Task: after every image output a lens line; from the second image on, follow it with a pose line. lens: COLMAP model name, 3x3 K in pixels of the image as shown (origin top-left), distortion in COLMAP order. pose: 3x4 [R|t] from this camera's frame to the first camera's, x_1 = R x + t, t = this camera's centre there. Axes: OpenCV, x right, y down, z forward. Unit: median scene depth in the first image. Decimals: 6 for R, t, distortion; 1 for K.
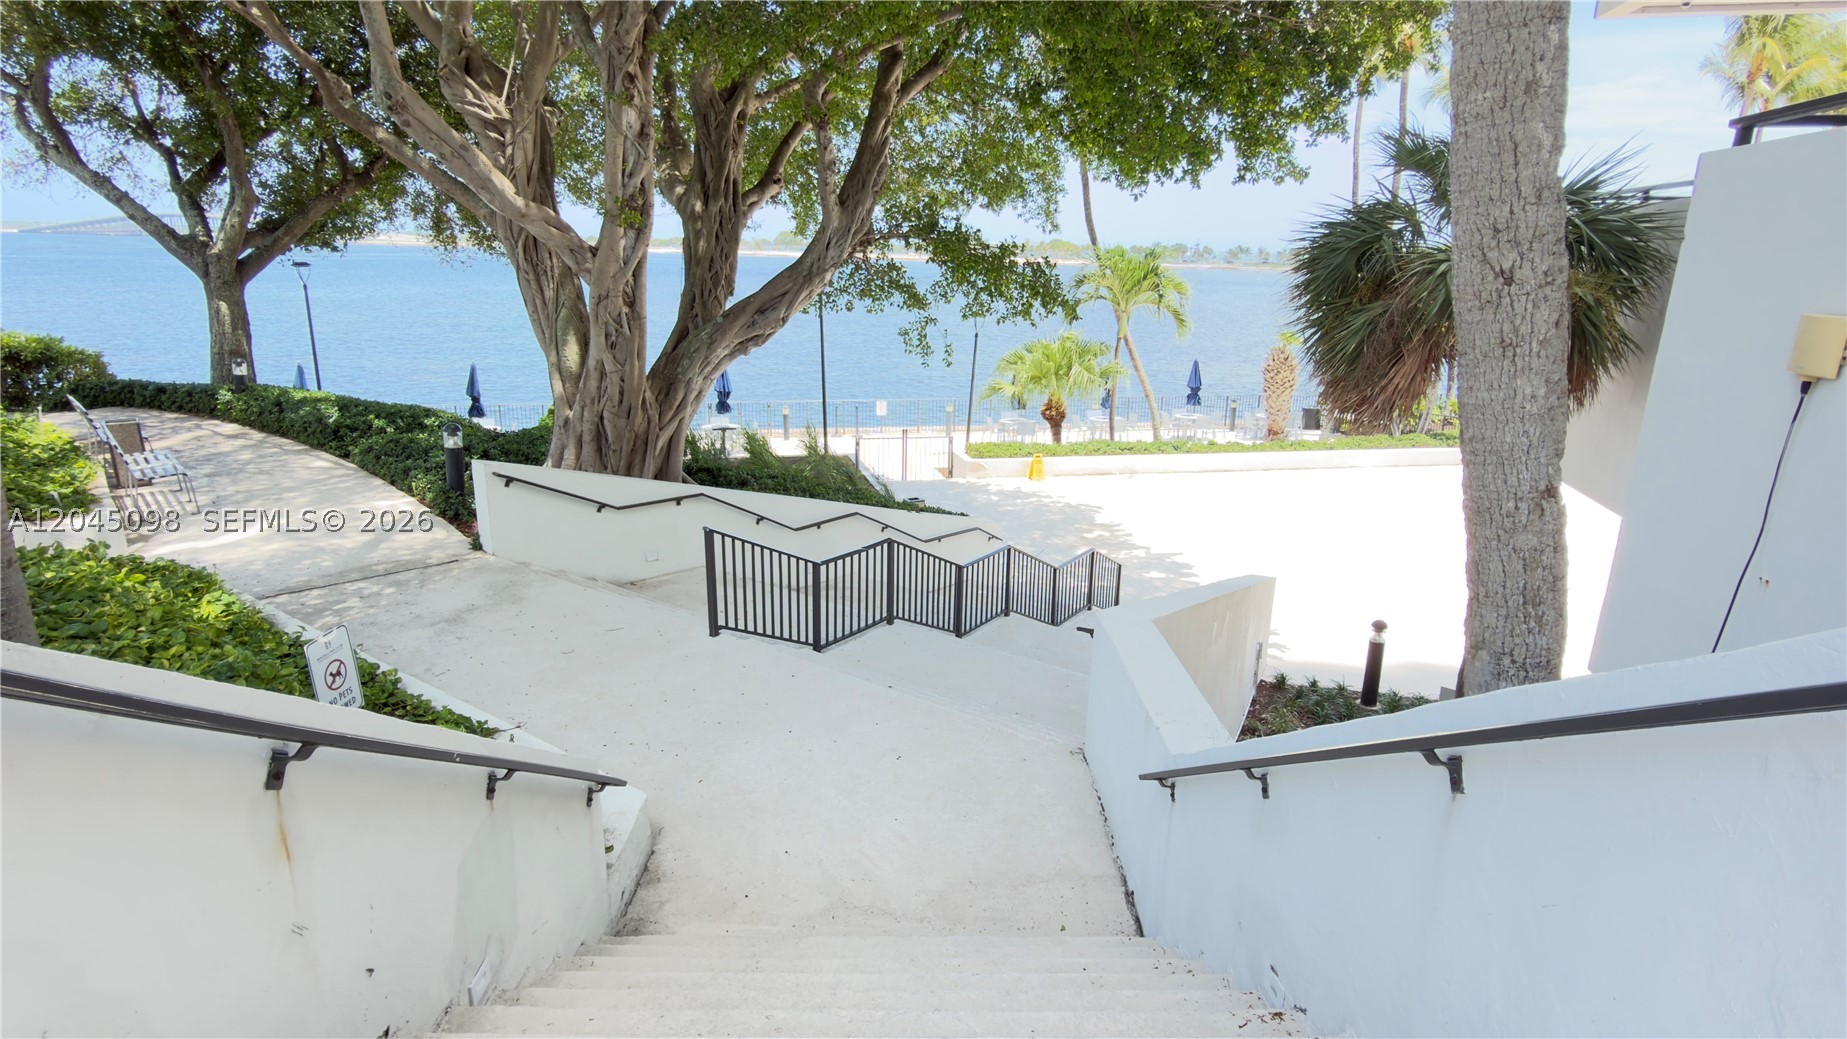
lens RADIAL K [[991.1, 0, 917.9], [0, 991.1, 526.7], [0, 0, 1]] dist [0.002190, -0.000813]
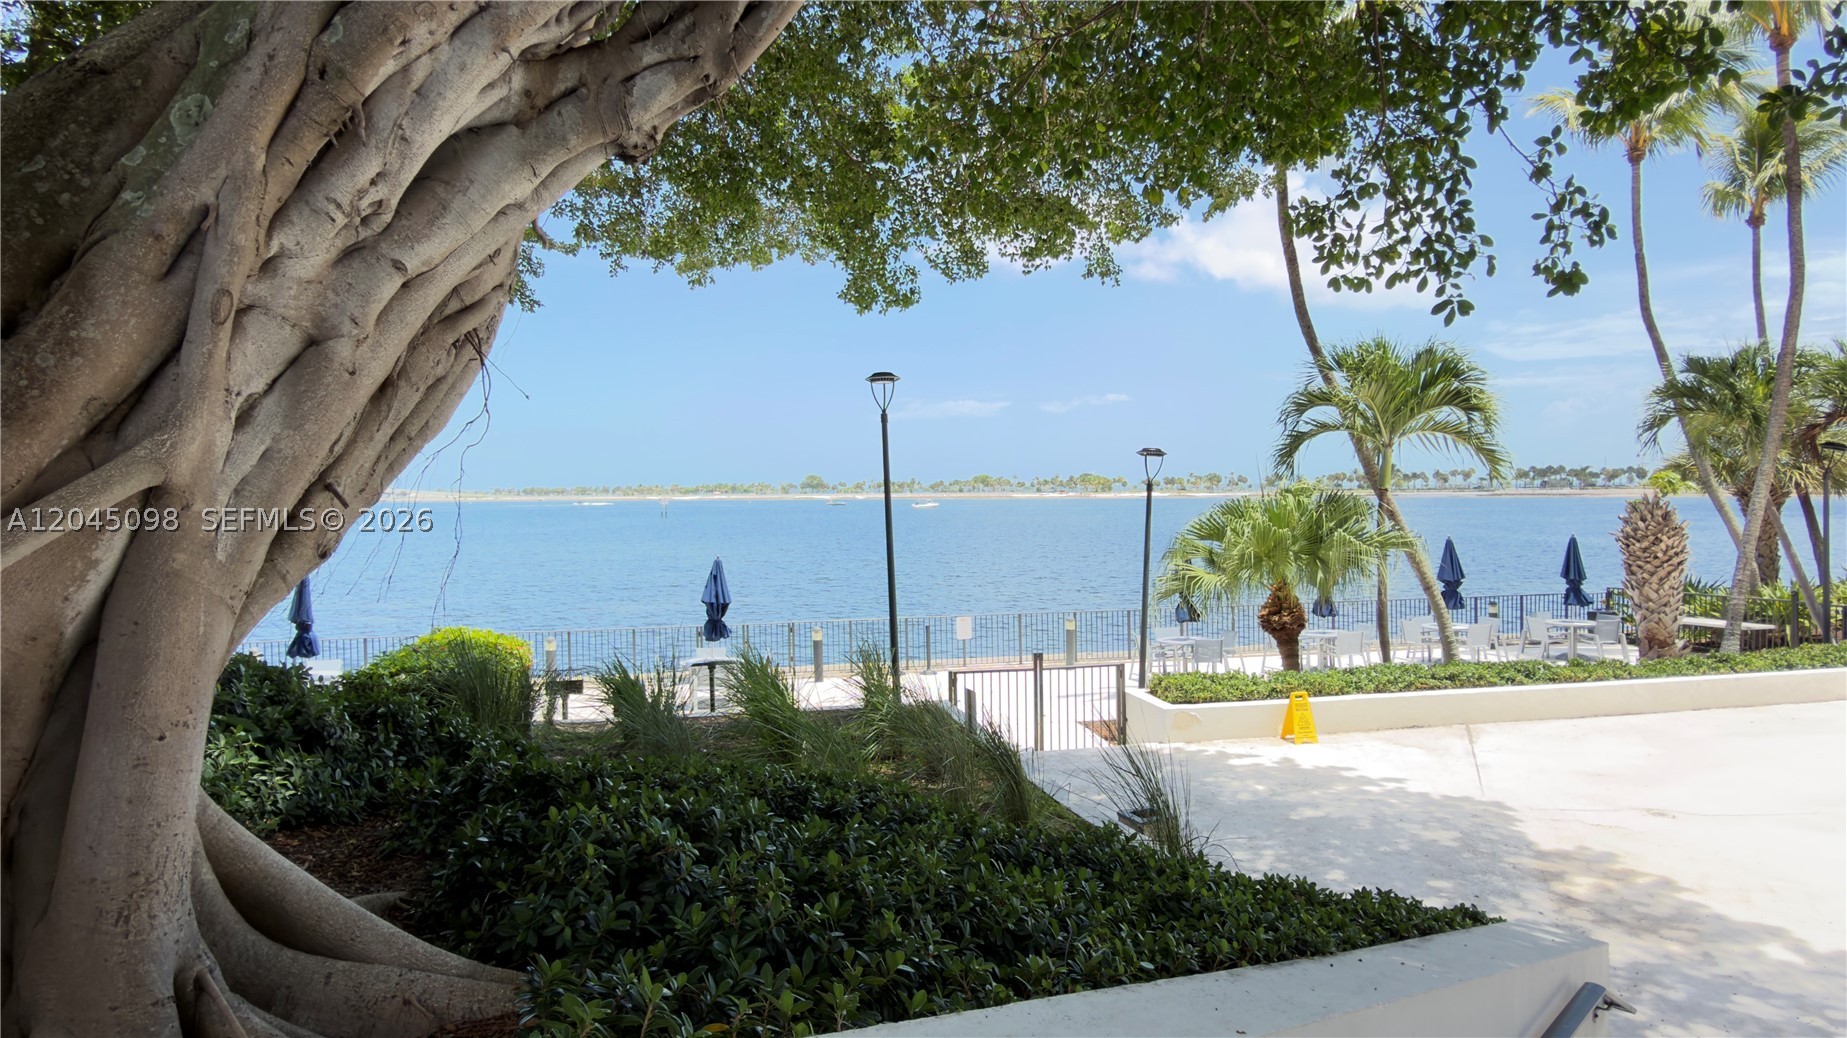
lens RADIAL K [[1019.6, 0, 926.5], [0, 1019.6, 526.8], [0, 0, 1]] dist [-0.000297, 0.001395]
pose [[0.999339, -0.031655, -0.017893, -0.059304], [0.026535, 0.971301, -0.236370, -0.033266], [0.024862, 0.235739, 0.971498, 0.416895]]
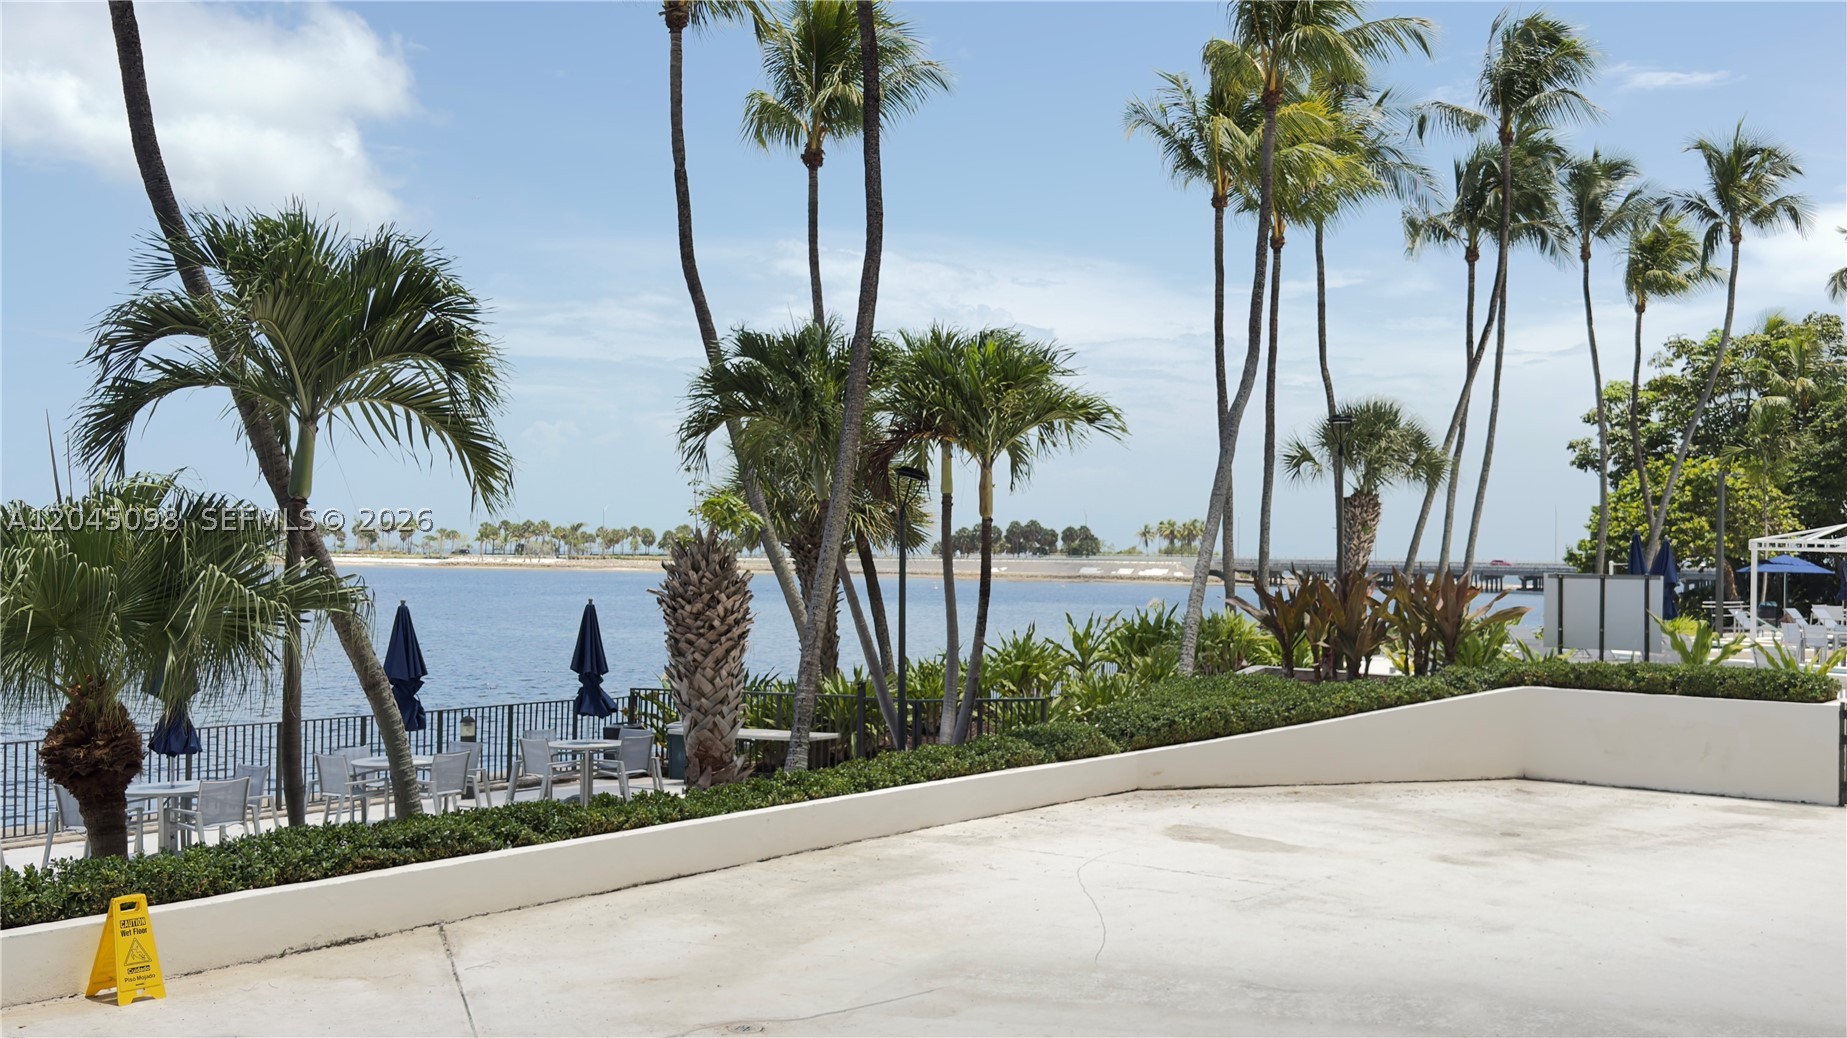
lens RADIAL K [[1822.4, 0, 923.5], [0, 1822.4, 519.0], [0, 0, 1]] dist [0.195310, -0.482565]
pose [[0.735920, 0.007833, 0.677023, -0.047971], [0.178761, 0.962204, -0.205444, -0.029766], [-0.653044, 0.272216, 0.706705, 0.468735]]
